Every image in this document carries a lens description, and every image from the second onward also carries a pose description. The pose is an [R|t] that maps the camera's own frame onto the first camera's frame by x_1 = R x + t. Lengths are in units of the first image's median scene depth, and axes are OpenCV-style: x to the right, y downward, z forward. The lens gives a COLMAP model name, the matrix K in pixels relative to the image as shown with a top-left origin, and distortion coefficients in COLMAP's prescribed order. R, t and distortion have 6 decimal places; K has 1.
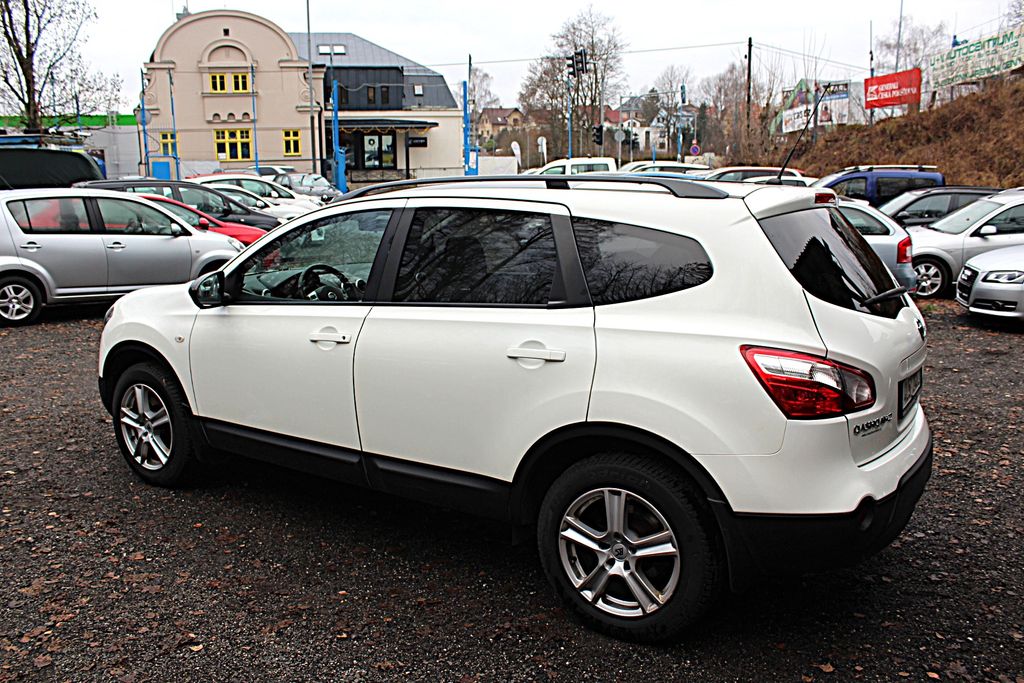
lens RADIAL K [[827.9, 0, 505.8], [0, 827.9, 340.5], [0, 0, 1]] dist [-0.149414, 0.117149]
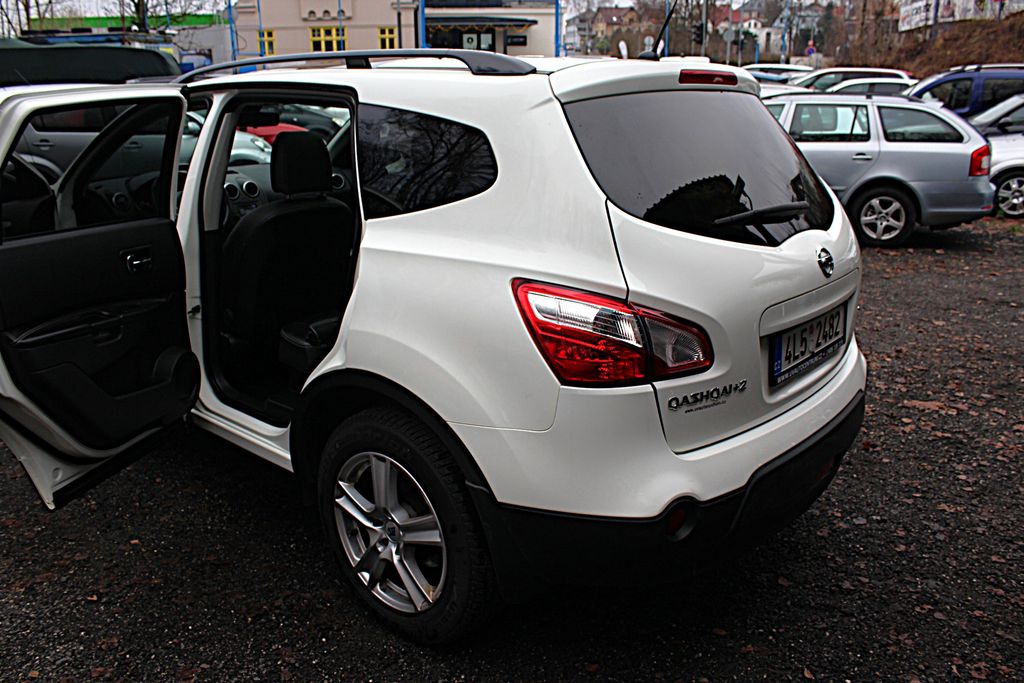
lens RADIAL K [[827.9, 0, 507.2], [0, 827.9, 336.8], [0, 0, 1]] dist [-0.149414, 0.117149]
pose [[0.991749, 0.040550, -0.121609, 0.103891], [-0.026886, 0.993348, 0.111968, -0.006800], [0.125340, -0.107775, 0.986243, 0.076052]]
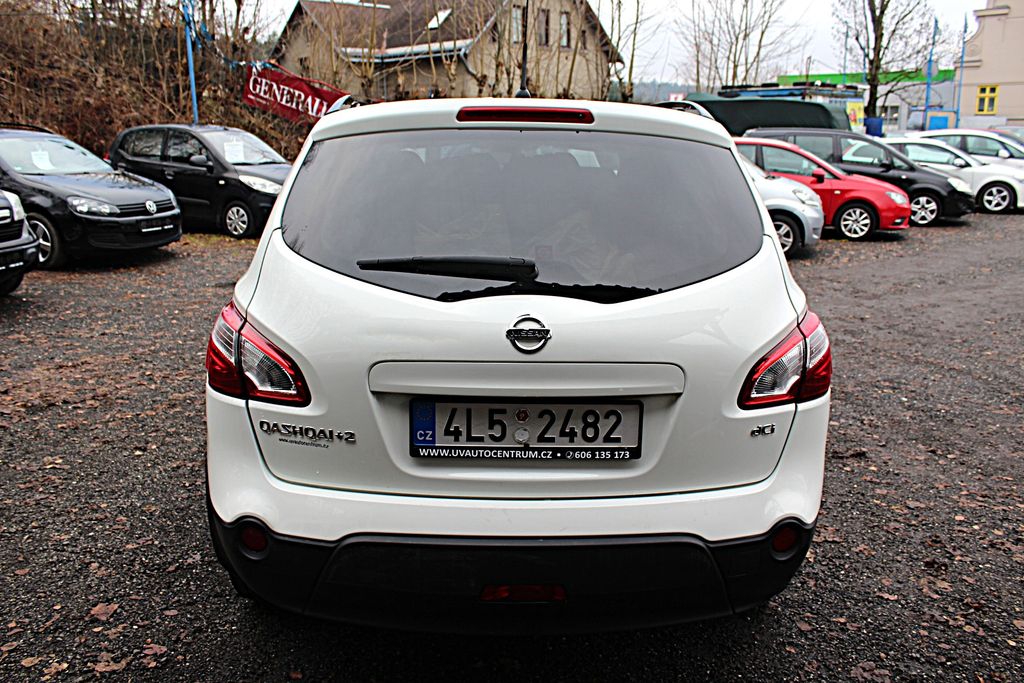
lens RADIAL K [[827.9, 0, 519.4], [0, 827.9, 342.9], [0, 0, 1]] dist [-0.149414, 0.117149]
pose [[0.581212, 0.204079, -0.787747, 0.319563], [-0.160723, 0.977762, 0.134721, -0.028620], [0.797722, 0.048308, 0.601087, 0.204686]]
